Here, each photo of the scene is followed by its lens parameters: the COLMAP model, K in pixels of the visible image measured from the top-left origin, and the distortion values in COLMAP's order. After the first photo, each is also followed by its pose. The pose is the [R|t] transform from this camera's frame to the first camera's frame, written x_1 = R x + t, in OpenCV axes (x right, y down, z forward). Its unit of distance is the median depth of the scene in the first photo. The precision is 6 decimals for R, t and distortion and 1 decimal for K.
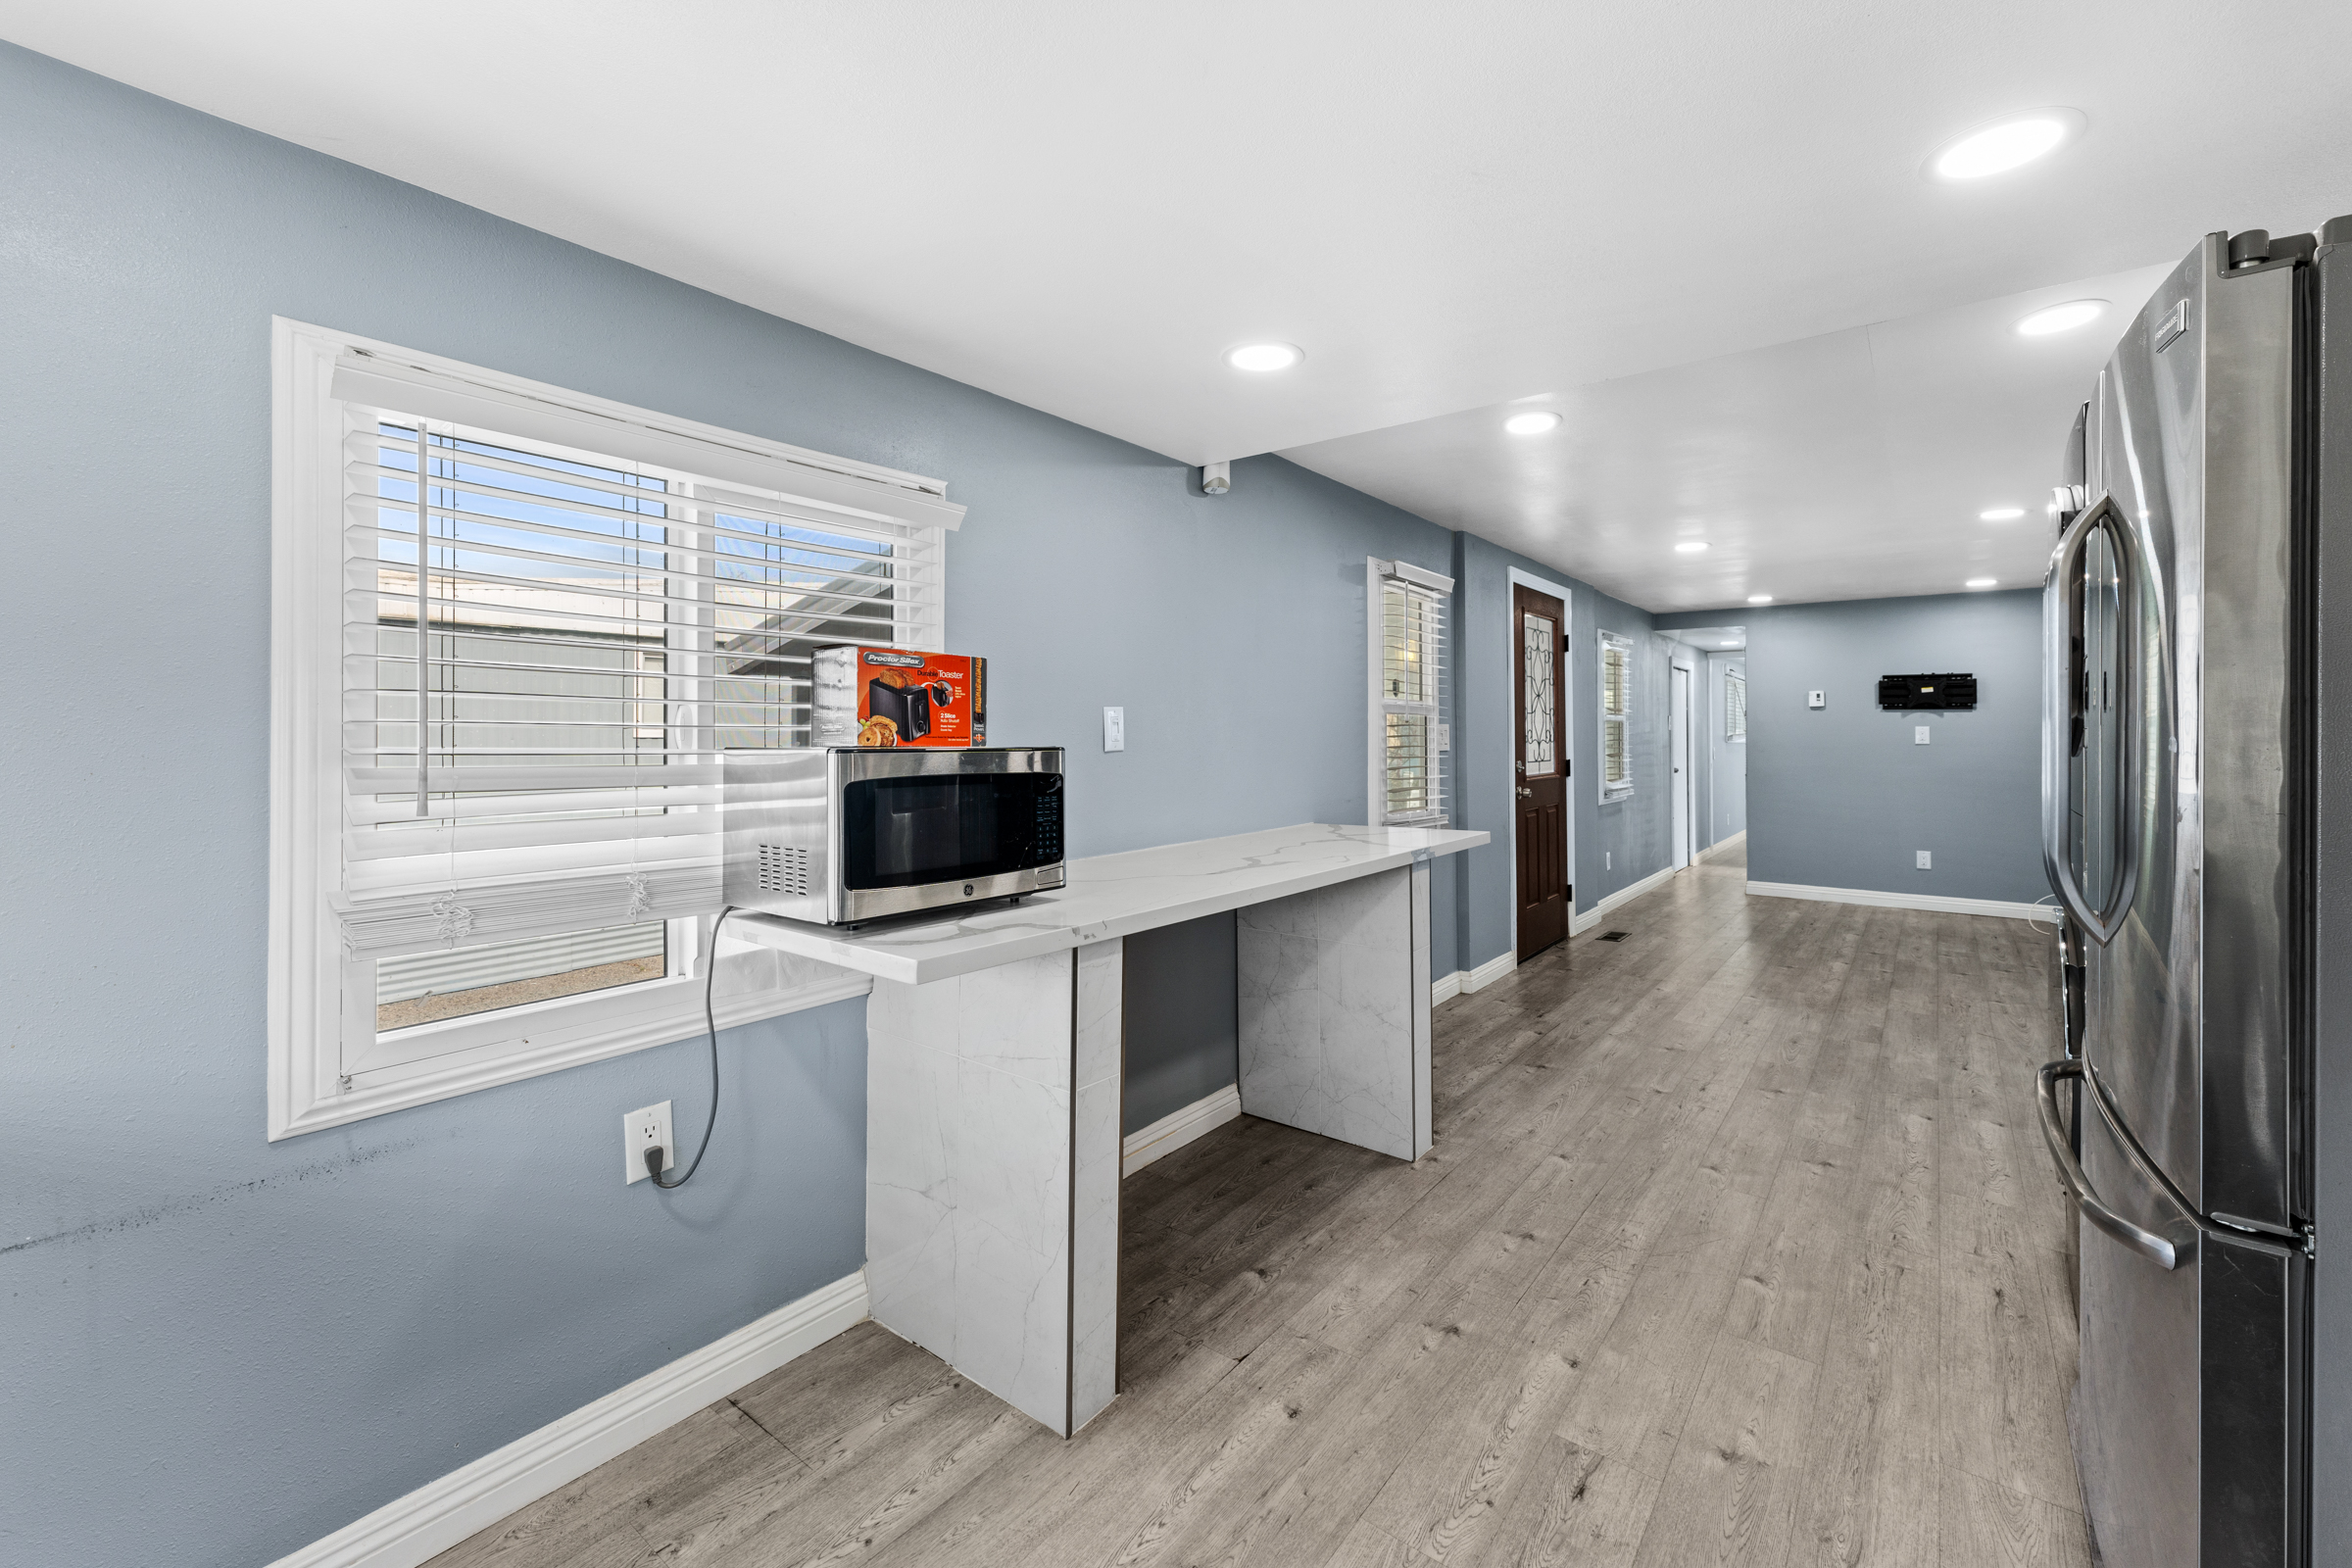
lens RADIAL K [[935.1, 0, 1206.6], [0, 935.1, 708.9], [0, 0, 1]] dist [-0.000957, 0.000885]
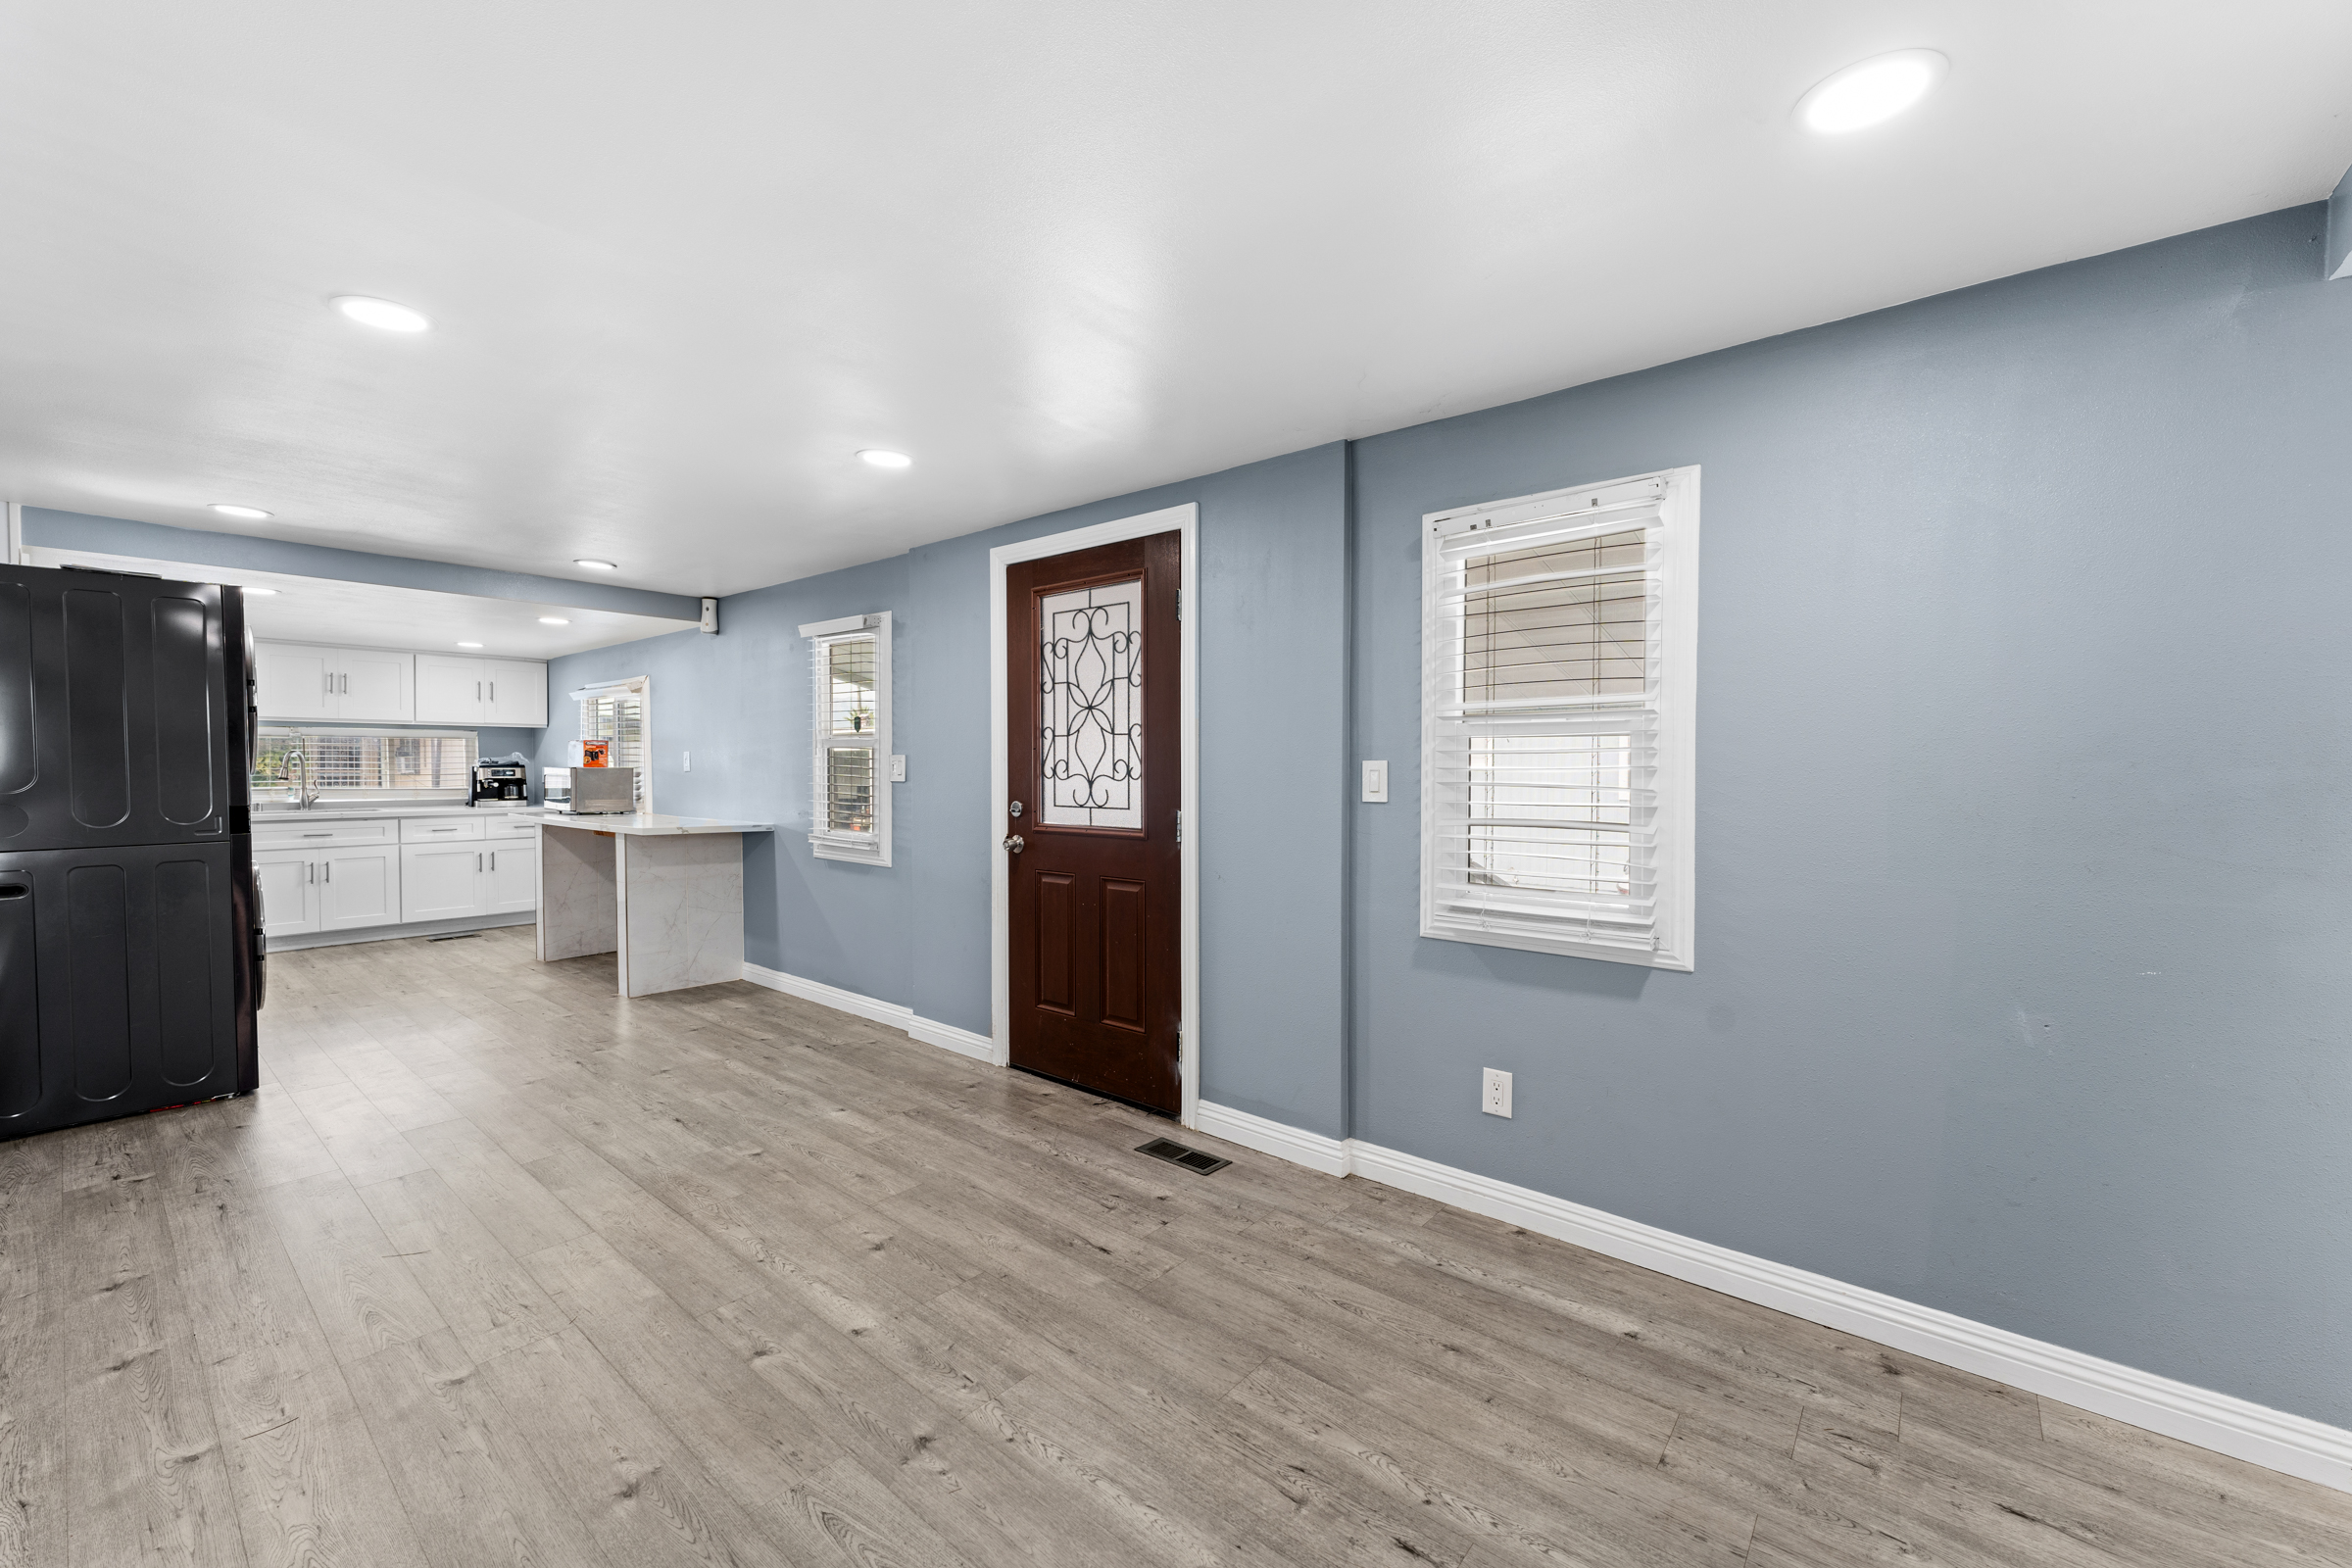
lens RADIAL K [[935.1, 0, 1172.2], [0, 935.1, 785.6], [0, 0, 1]] dist [-0.000957, 0.000885]
pose [[-0.039198, 0.021399, -0.999002, 0.798674], [0.022069, 0.999545, 0.020545, 0.022459], [0.998988, -0.021242, -0.039652, 0.859128]]
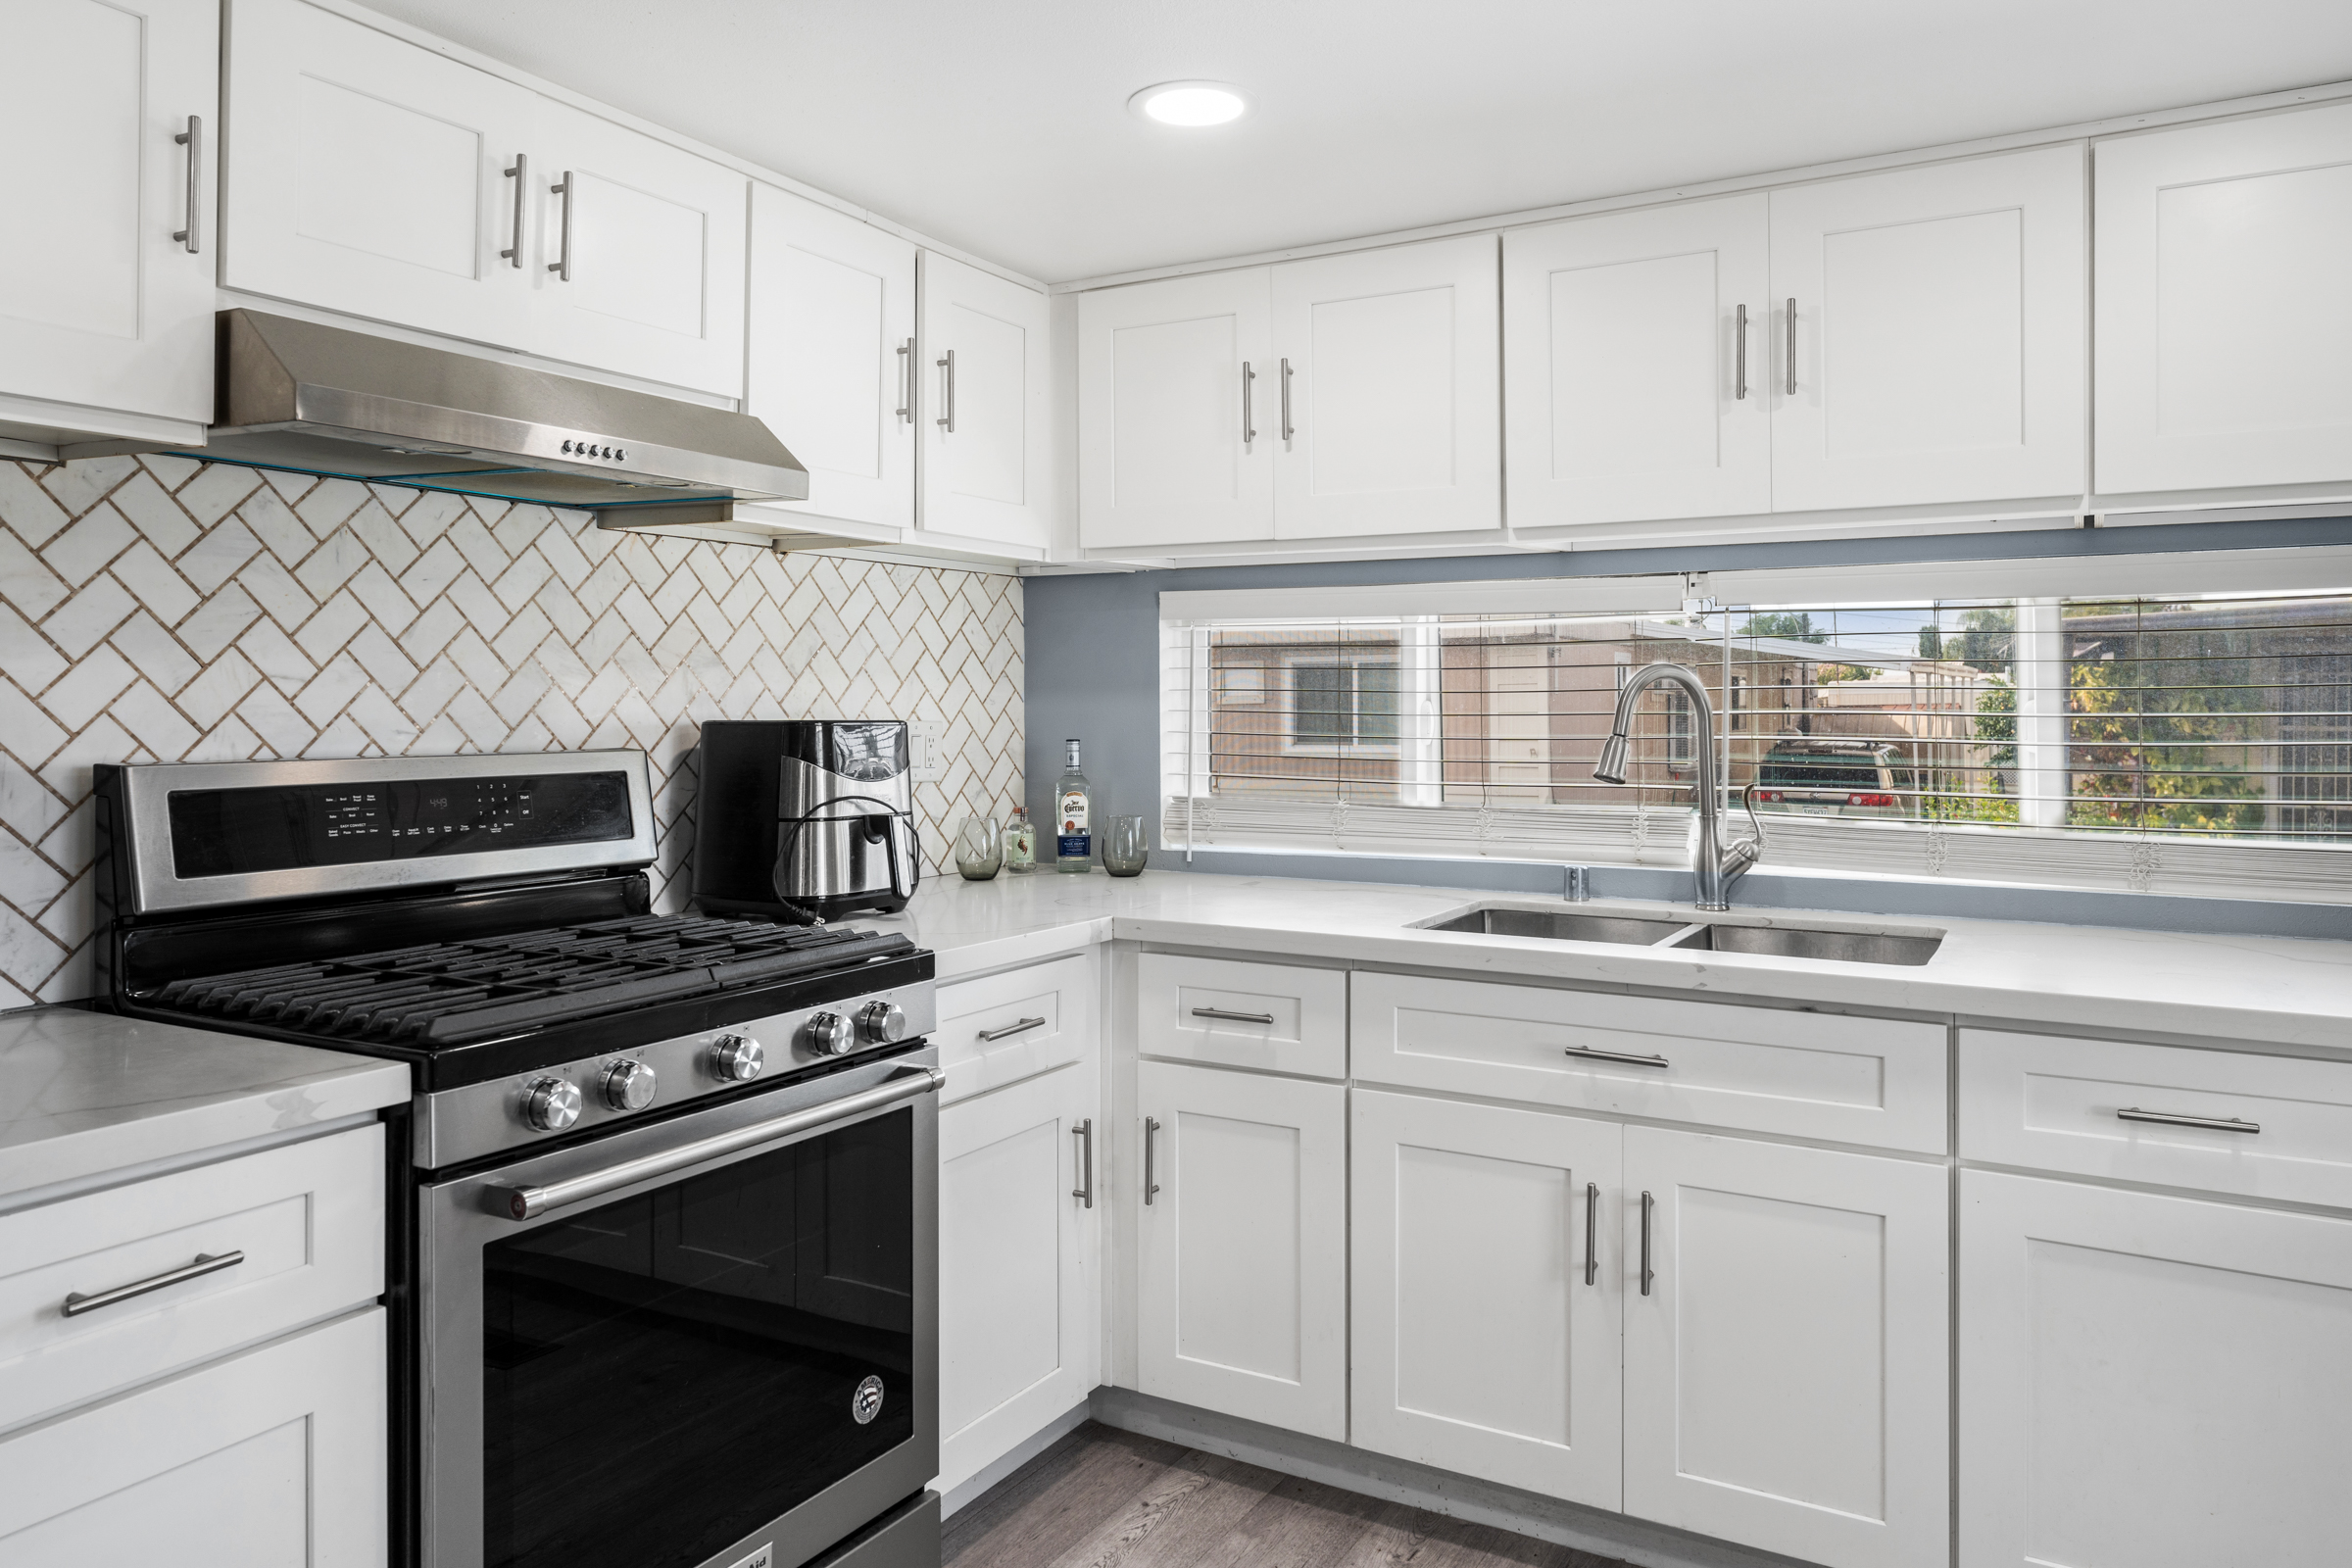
lens RADIAL K [[1564.2, 0, 1207.6], [0, 1564.2, 690.0], [0, 0, 1]] dist [0.003559, 0.000722]
pose [[-0.989730, -0.005917, -0.142825, 0.058097], [-0.001075, 0.999423, -0.033955, 0.006982], [0.142944, -0.033453, -0.989165, 0.304280]]
